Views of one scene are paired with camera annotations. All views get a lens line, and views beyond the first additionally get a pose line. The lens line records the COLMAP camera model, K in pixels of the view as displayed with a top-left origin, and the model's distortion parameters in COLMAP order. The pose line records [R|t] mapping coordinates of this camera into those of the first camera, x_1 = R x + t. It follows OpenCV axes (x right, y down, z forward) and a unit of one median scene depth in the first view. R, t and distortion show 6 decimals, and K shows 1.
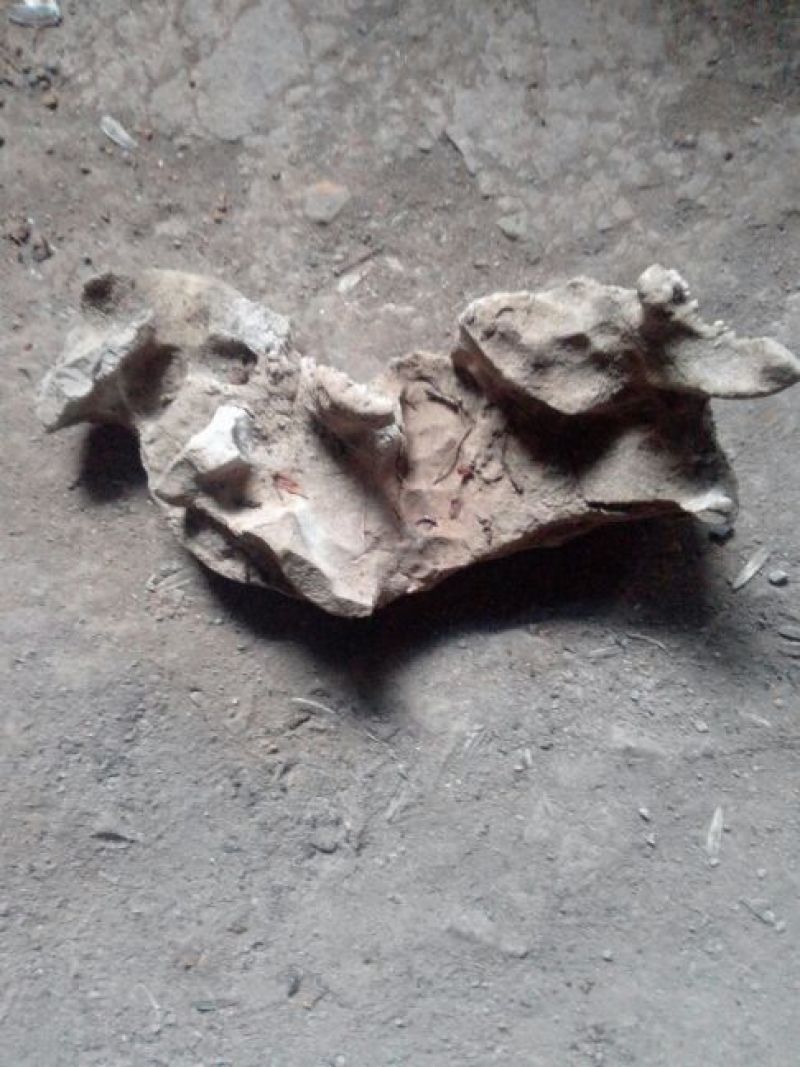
lens RADIAL K [[874.8, 0, 398.2], [0, 874.8, 530.3], [0, 0, 1]] dist [0.071273, -0.114763]
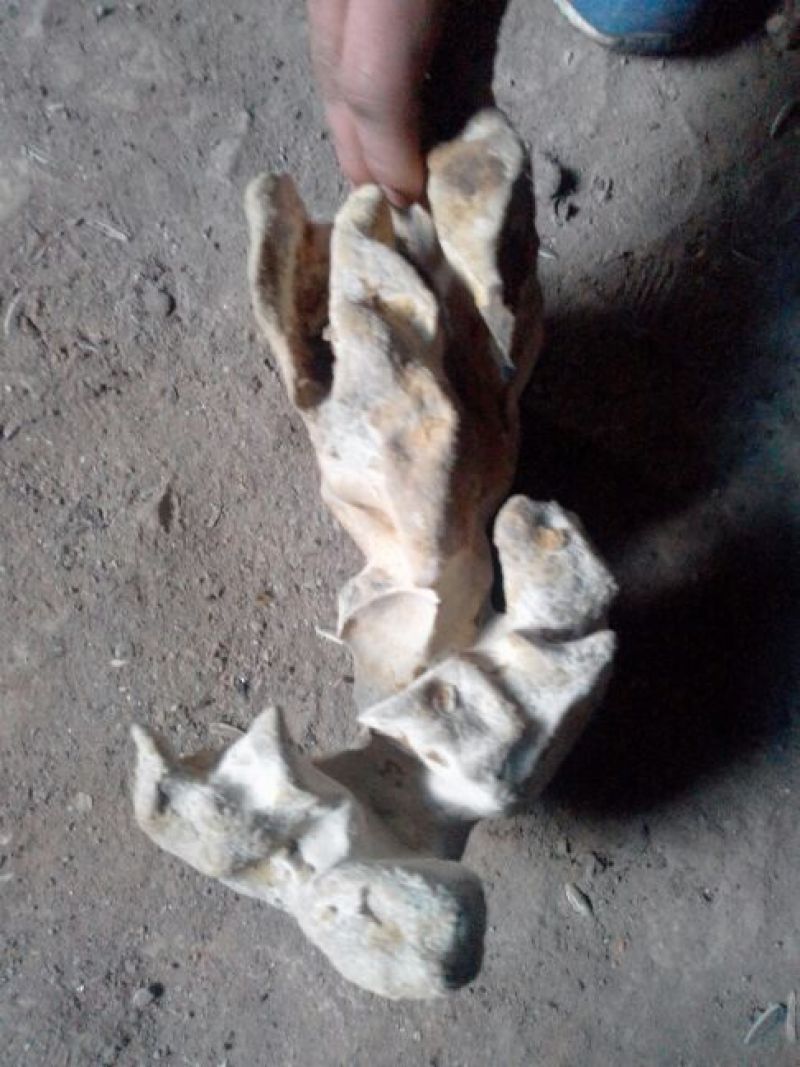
lens RADIAL K [[888.5, 0, 408.3], [0, 888.5, 531.9], [0, 0, 1]] dist [0.081751, -0.149120]
pose [[-0.090249, -0.981094, 0.171201, -0.541689], [0.986768, -0.064839, 0.148607, 0.464709], [-0.134696, 0.182347, 0.973964, 0.011871]]
